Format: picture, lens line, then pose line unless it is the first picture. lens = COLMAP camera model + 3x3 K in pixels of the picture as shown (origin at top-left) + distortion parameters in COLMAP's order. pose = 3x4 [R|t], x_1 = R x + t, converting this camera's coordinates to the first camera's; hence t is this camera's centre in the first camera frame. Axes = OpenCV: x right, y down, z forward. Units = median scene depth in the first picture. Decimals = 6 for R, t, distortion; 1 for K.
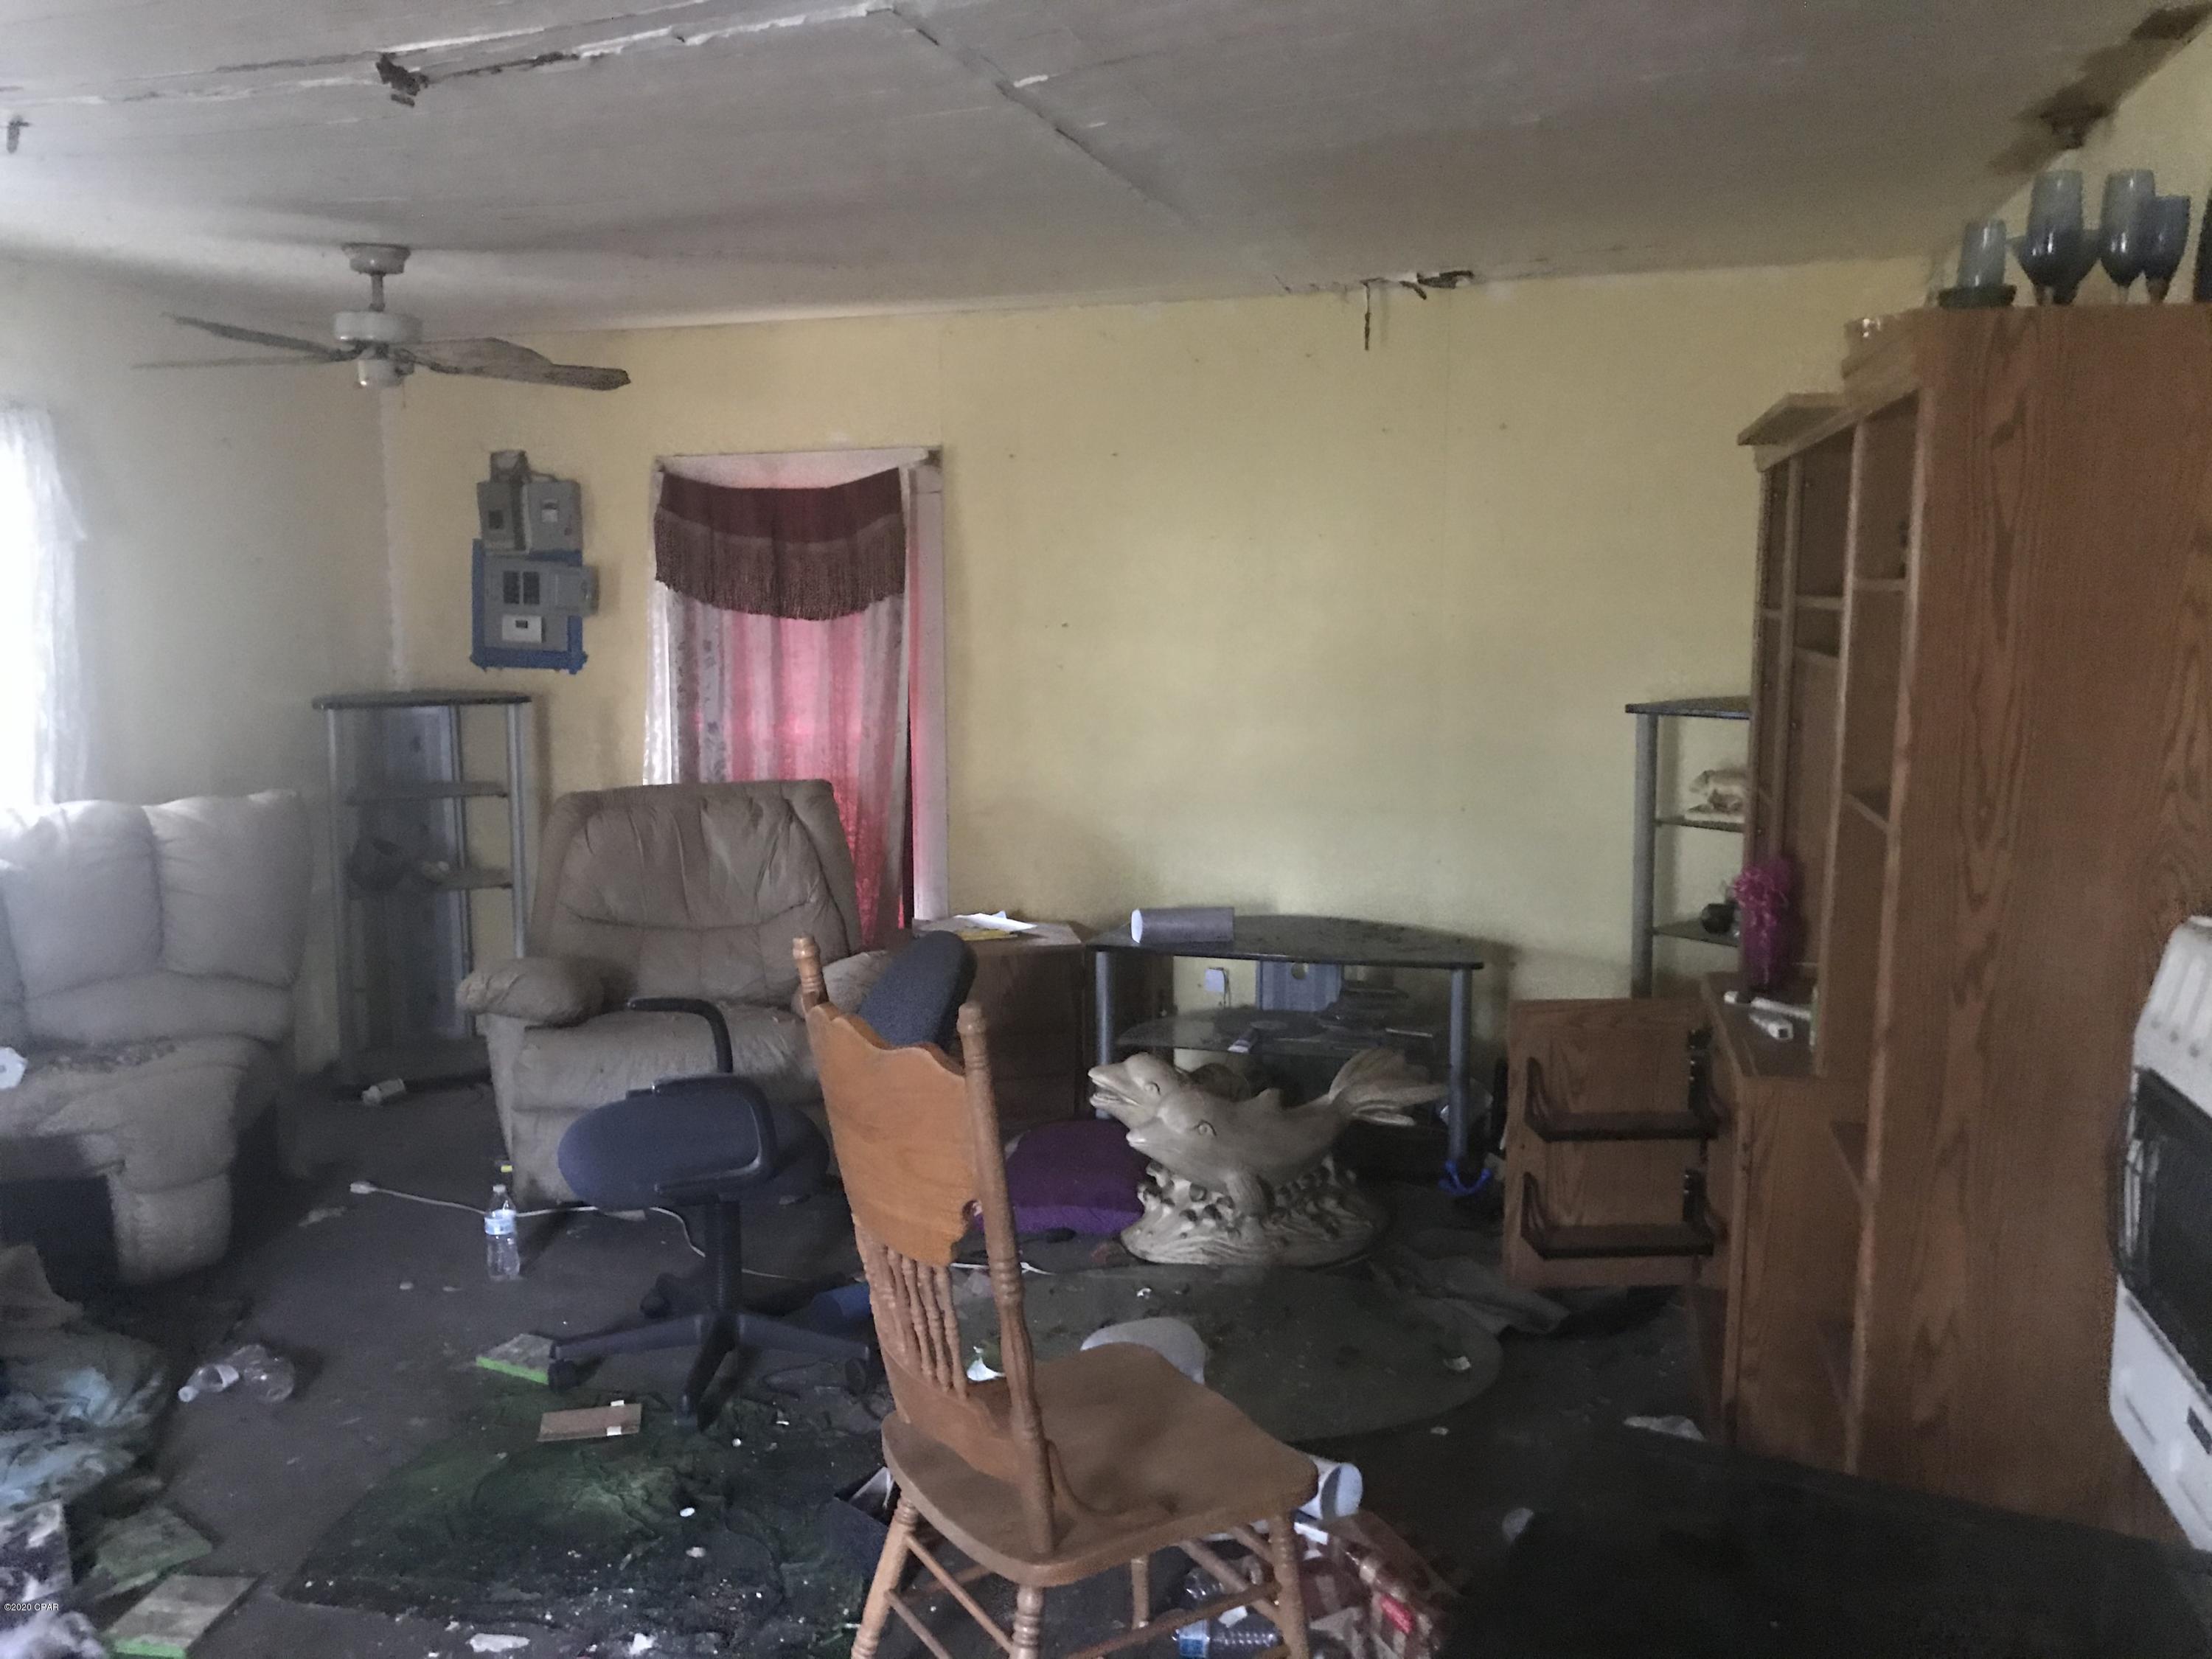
lens RADIAL K [[1781.8, 0, 1092.0], [0, 1781.8, 828.6], [0, 0, 1]] dist [0.010550, 0.009555]
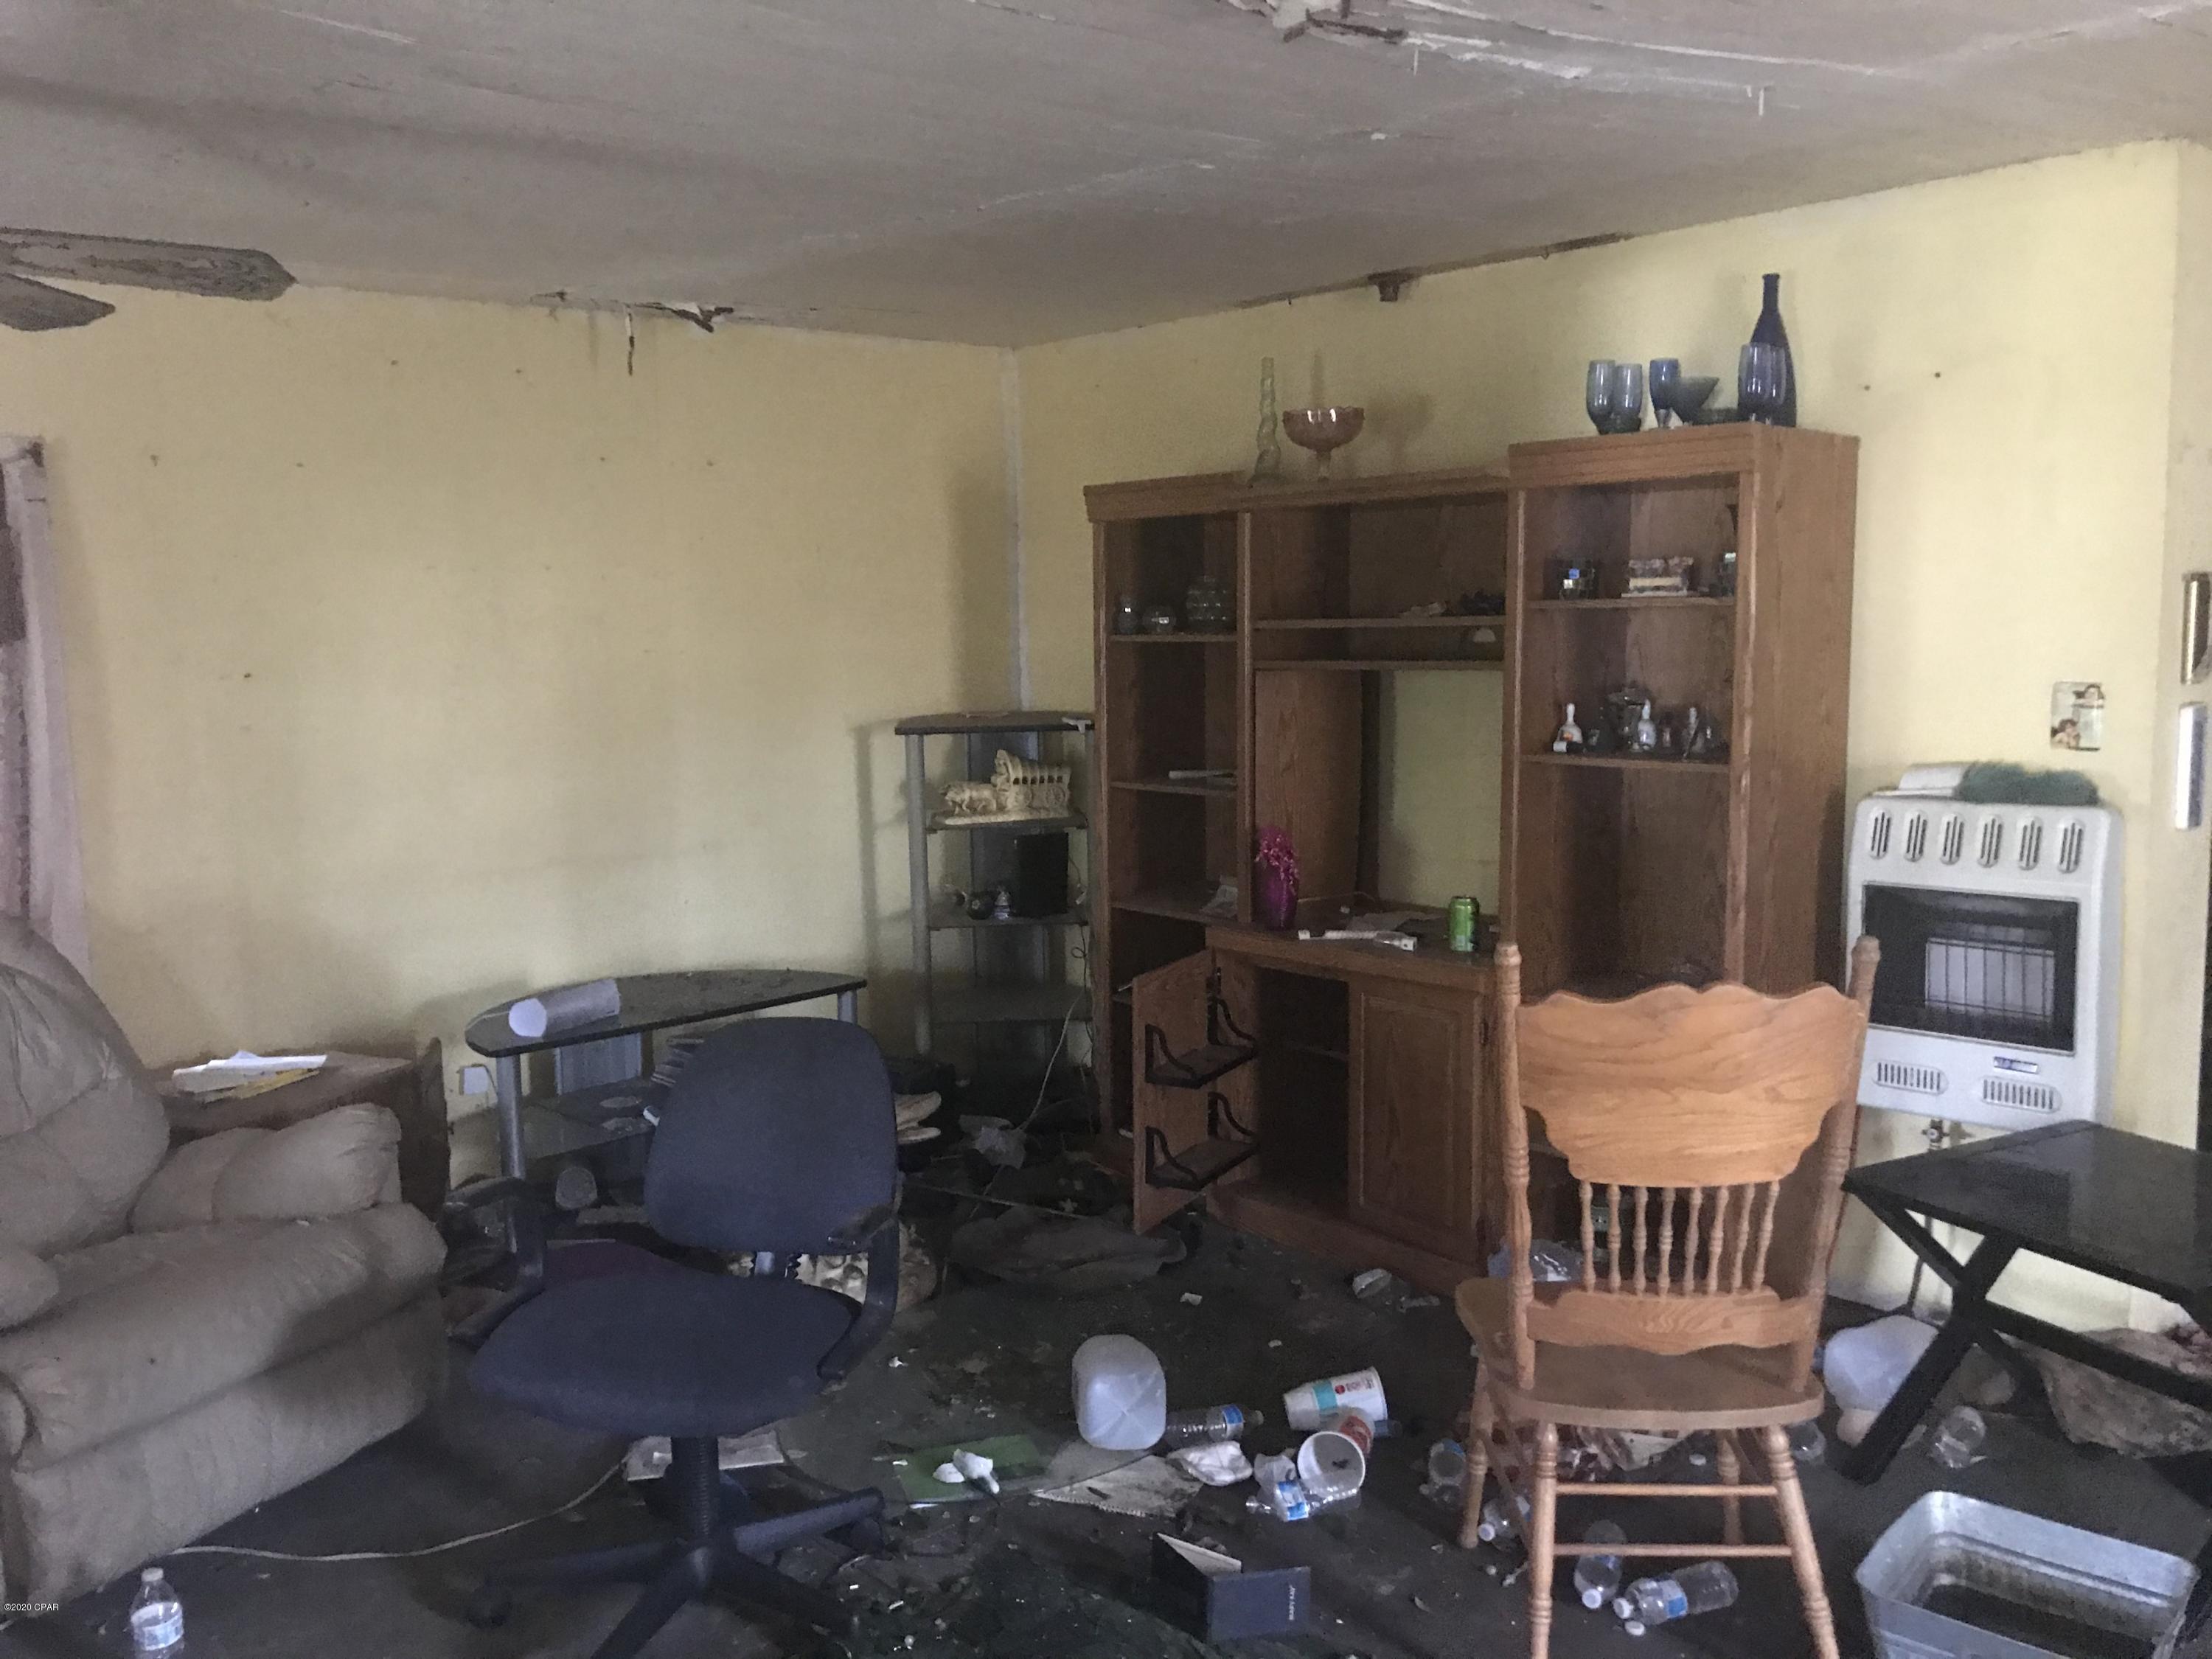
lens RADIAL K [[1781.8, 0, 1092.0], [0, 1781.8, 828.6], [0, 0, 1]] dist [0.010550, 0.009555]
pose [[0.555850, -0.105413, 0.824572, -0.536789], [0.125238, 0.991225, 0.042294, -0.038233], [-0.821794, 0.079759, 0.564174, 0.285355]]
